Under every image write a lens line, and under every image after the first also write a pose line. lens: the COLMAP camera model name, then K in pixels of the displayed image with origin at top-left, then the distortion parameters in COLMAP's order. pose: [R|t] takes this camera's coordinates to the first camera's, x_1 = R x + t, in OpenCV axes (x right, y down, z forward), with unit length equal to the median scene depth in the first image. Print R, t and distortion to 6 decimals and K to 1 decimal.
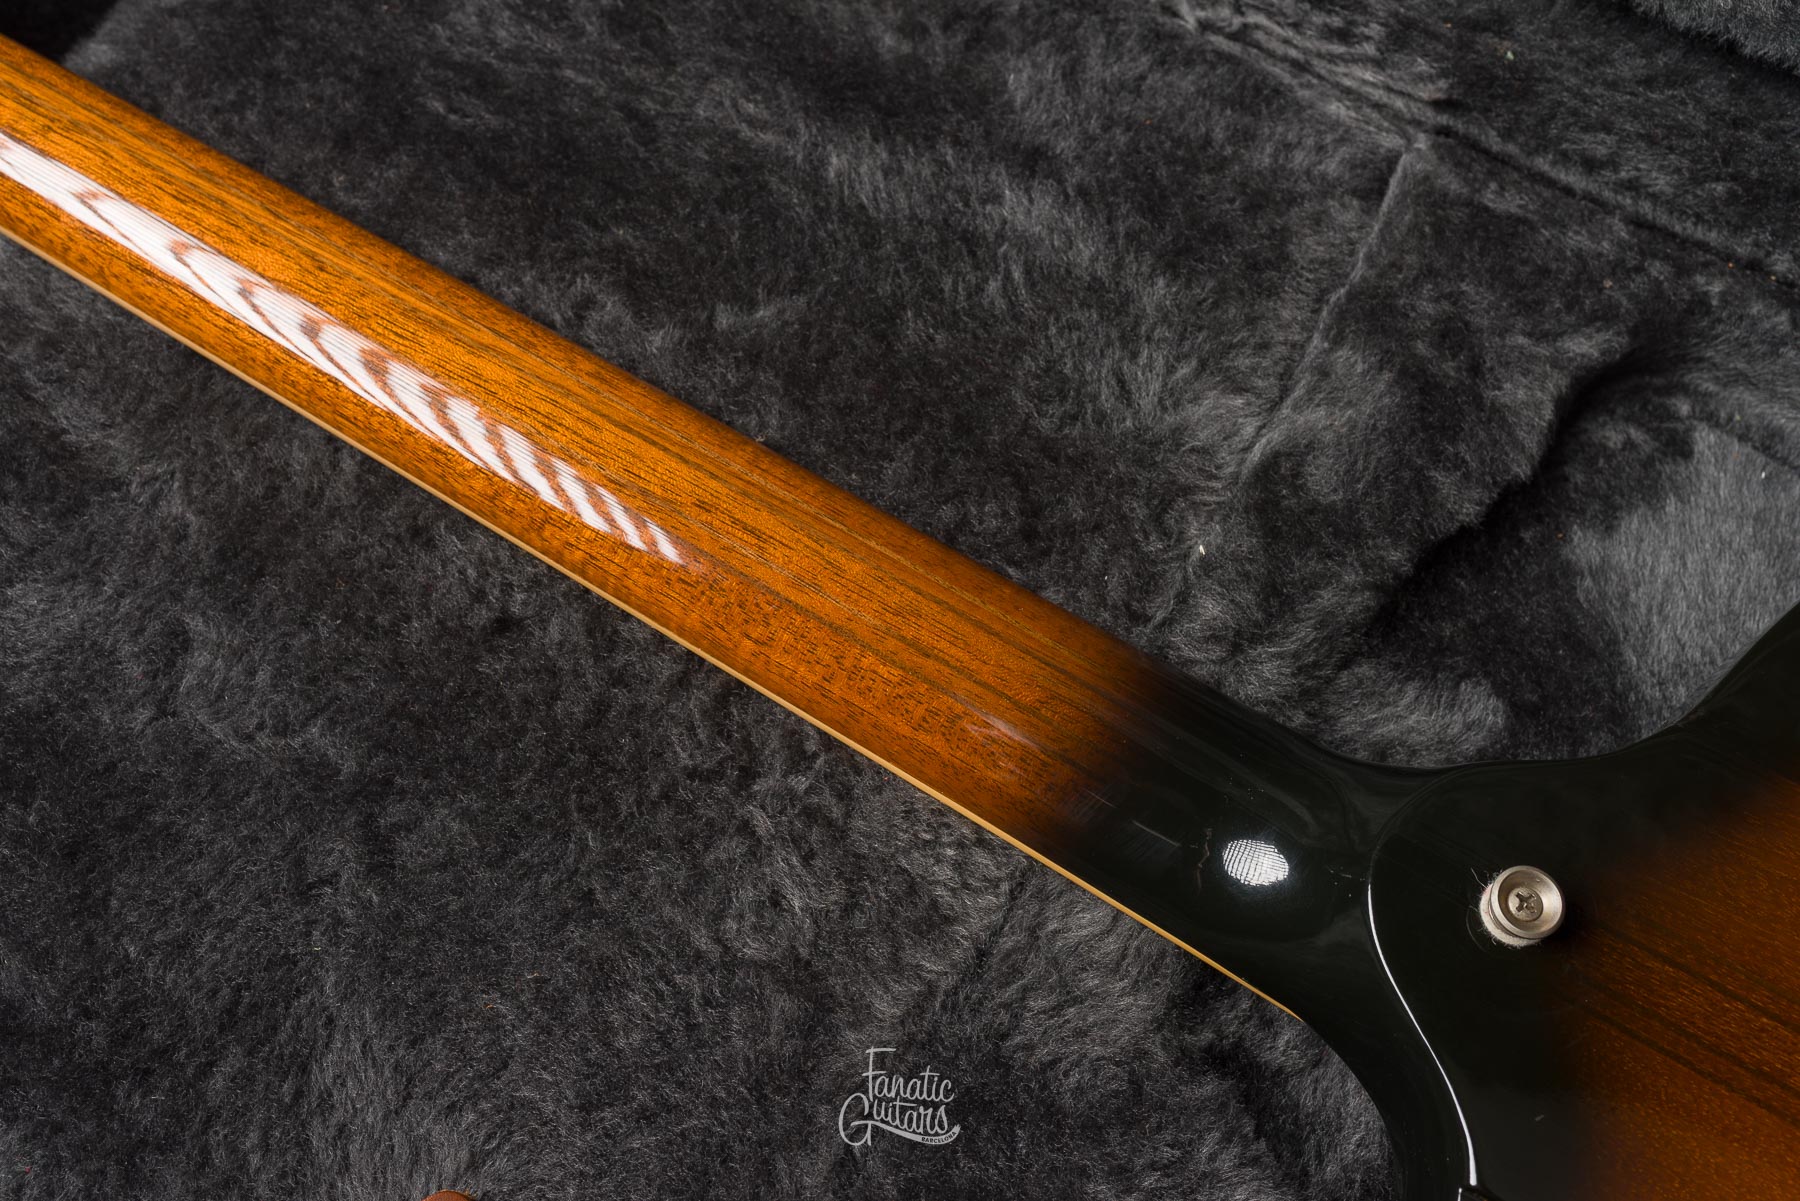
lens RADIAL K [[1770.2, 0, 899.4], [0, 1770.2, 594.4], [0, 0, 1]] dist [0.008436, -0.015966]
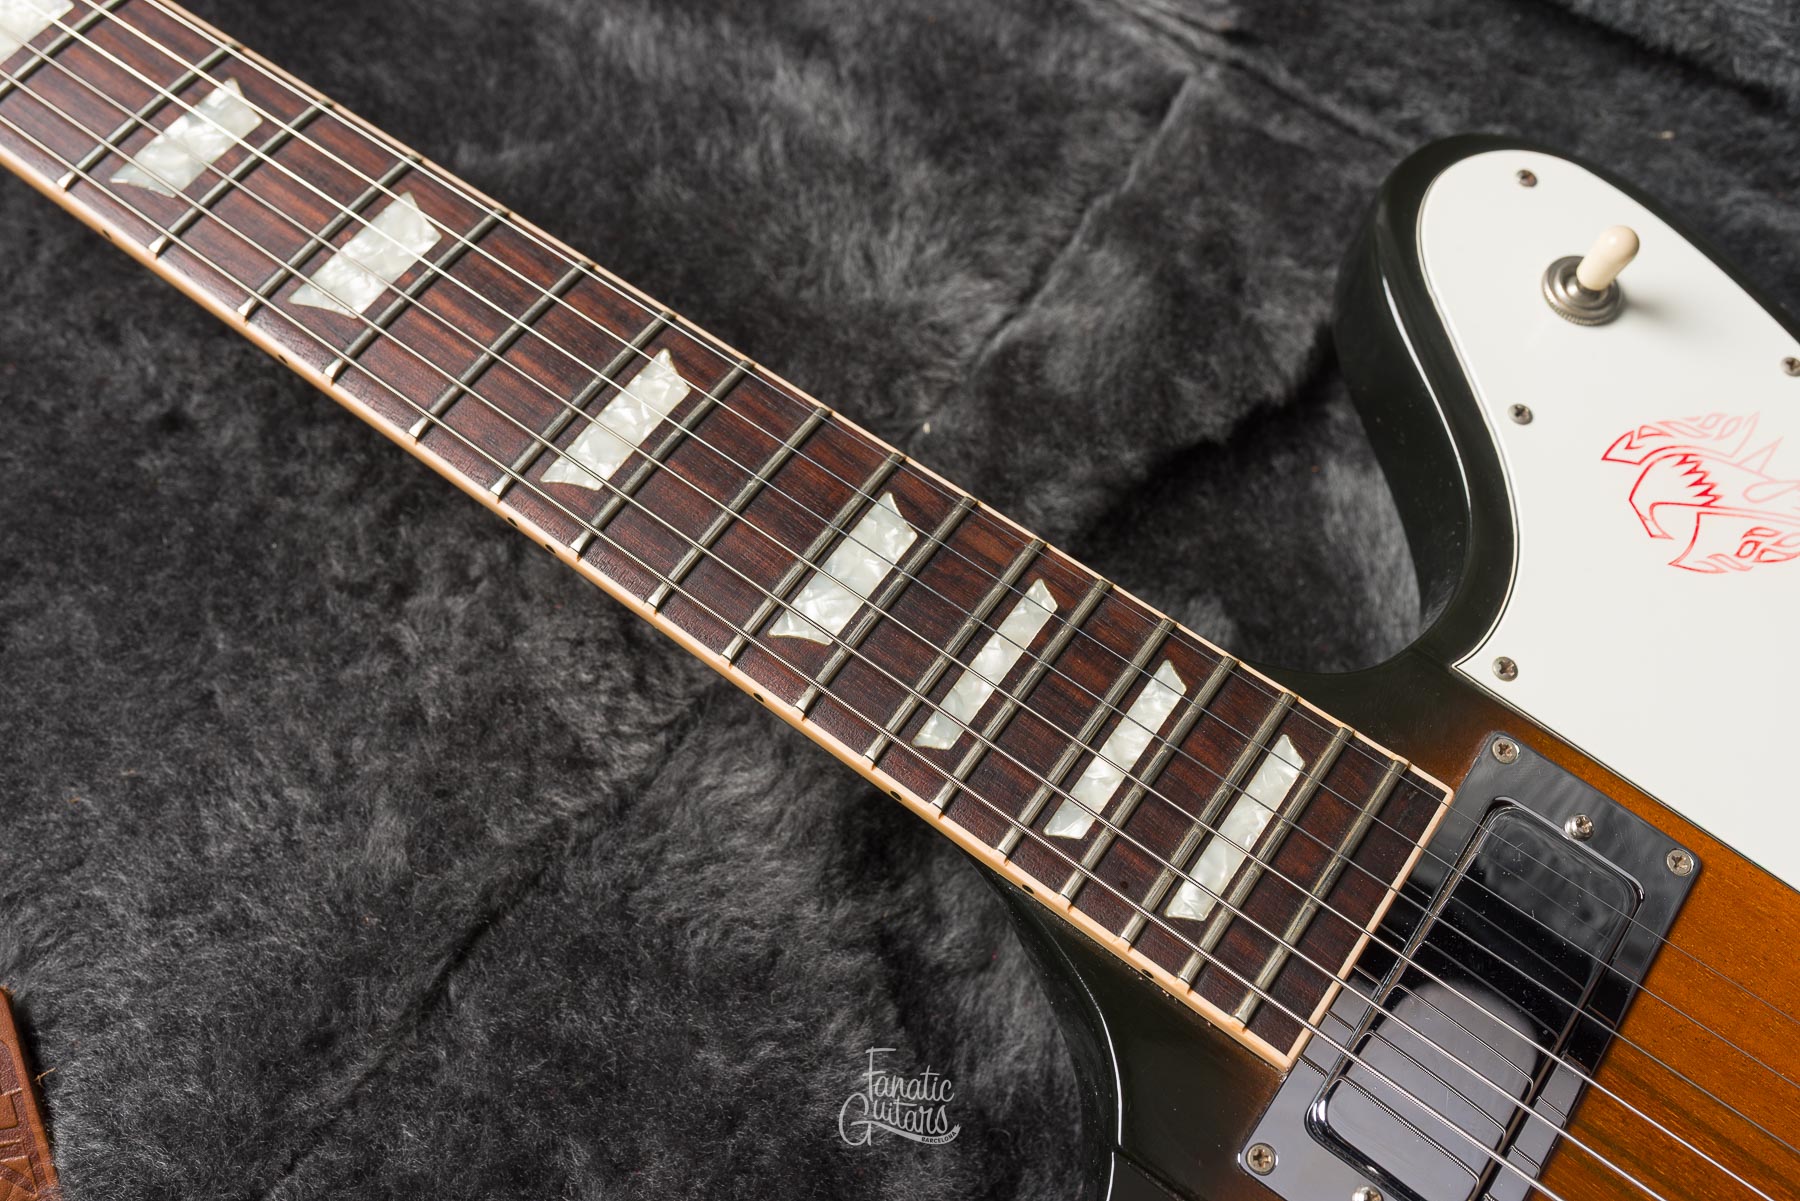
lens RADIAL K [[1796.2, 0, 904.4], [0, 1796.2, 596.3], [0, 0, 1]] dist [0.001971, -0.005467]
pose [[0.995057, 0.098413, 0.013273, 0.154061], [-0.096457, 0.989633, -0.106403, 0.166878], [-0.023606, 0.104597, 0.994234, 0.051690]]
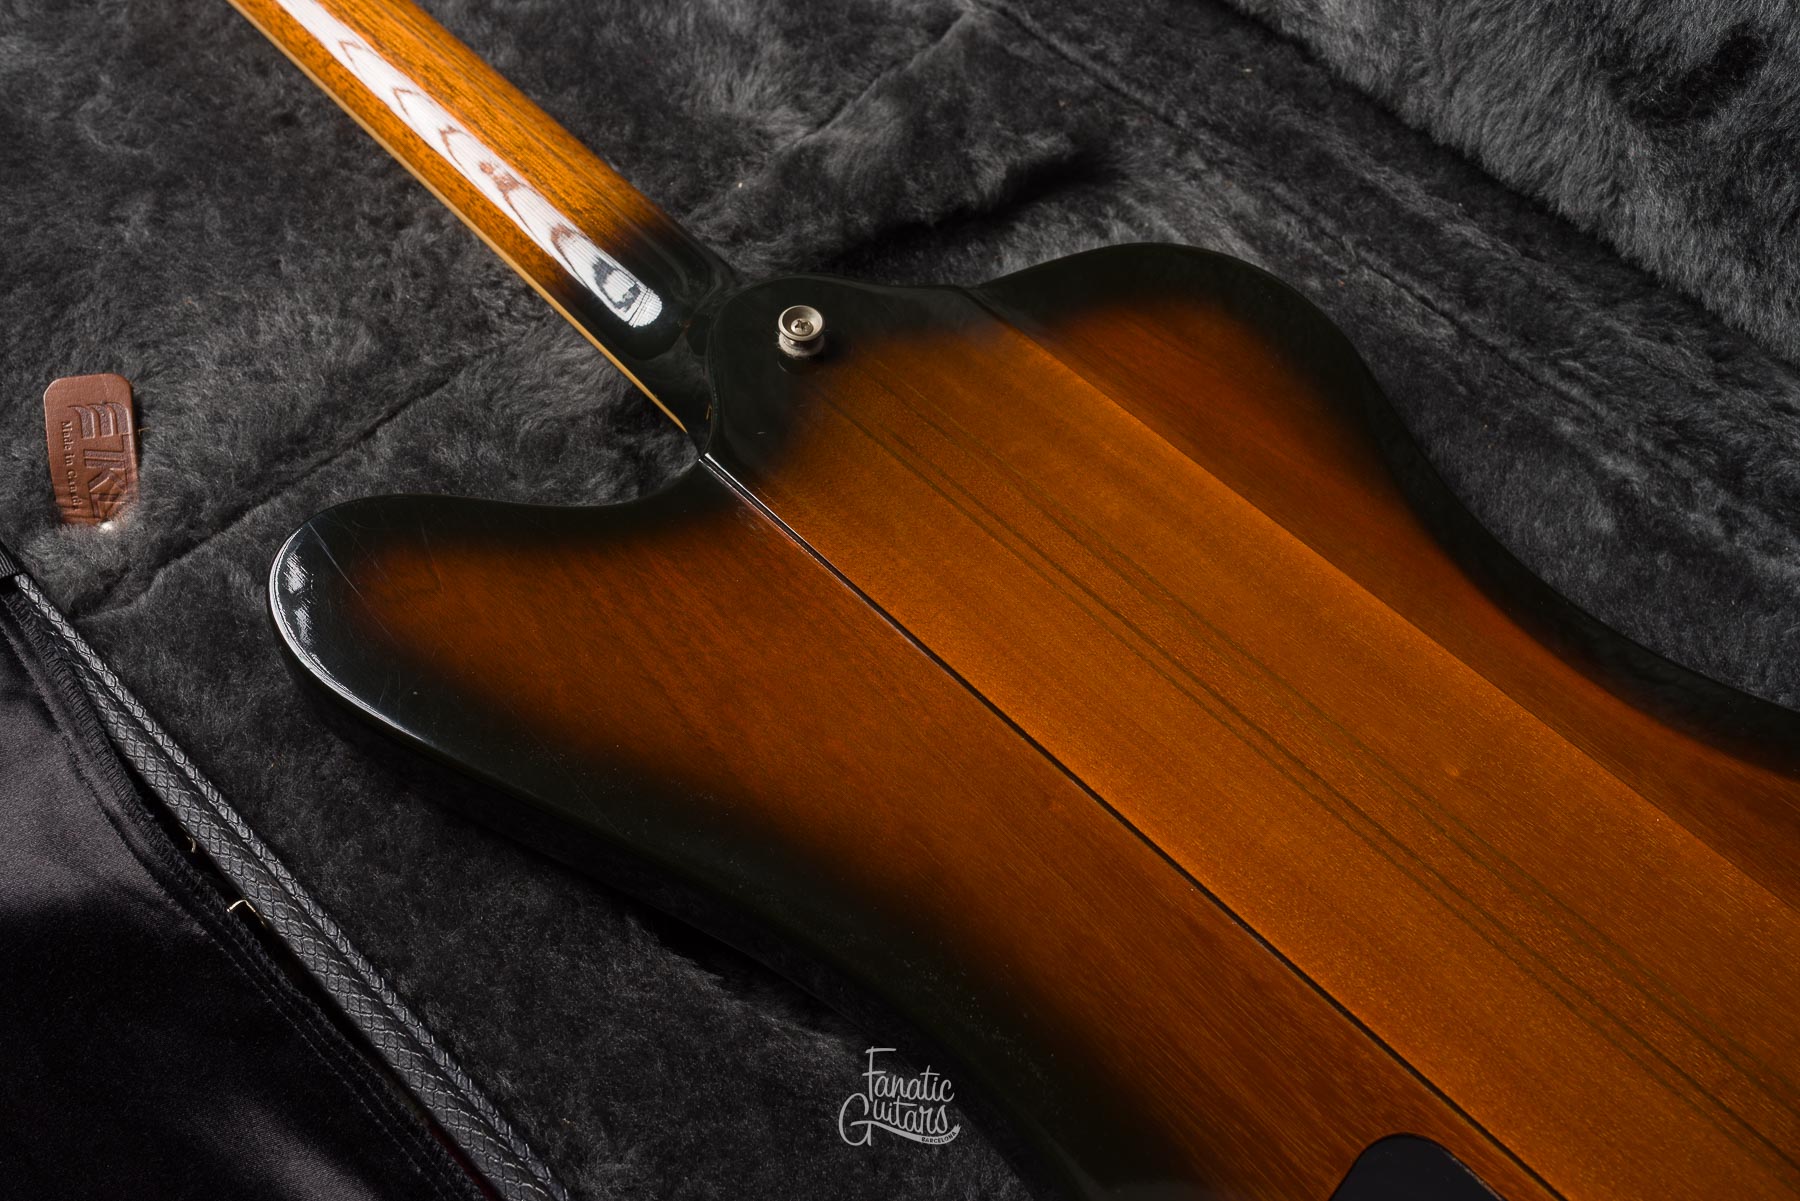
lens RADIAL K [[1747.1, 0, 898.8], [0, 1747.1, 598.4], [0, 0, 1]] dist [-0.000973, -0.003433]
pose [[0.967655, 0.238107, -0.083360, 0.507174], [-0.249192, 0.953653, -0.168672, 0.526432], [0.039335, 0.183989, 0.982141, -0.393934]]
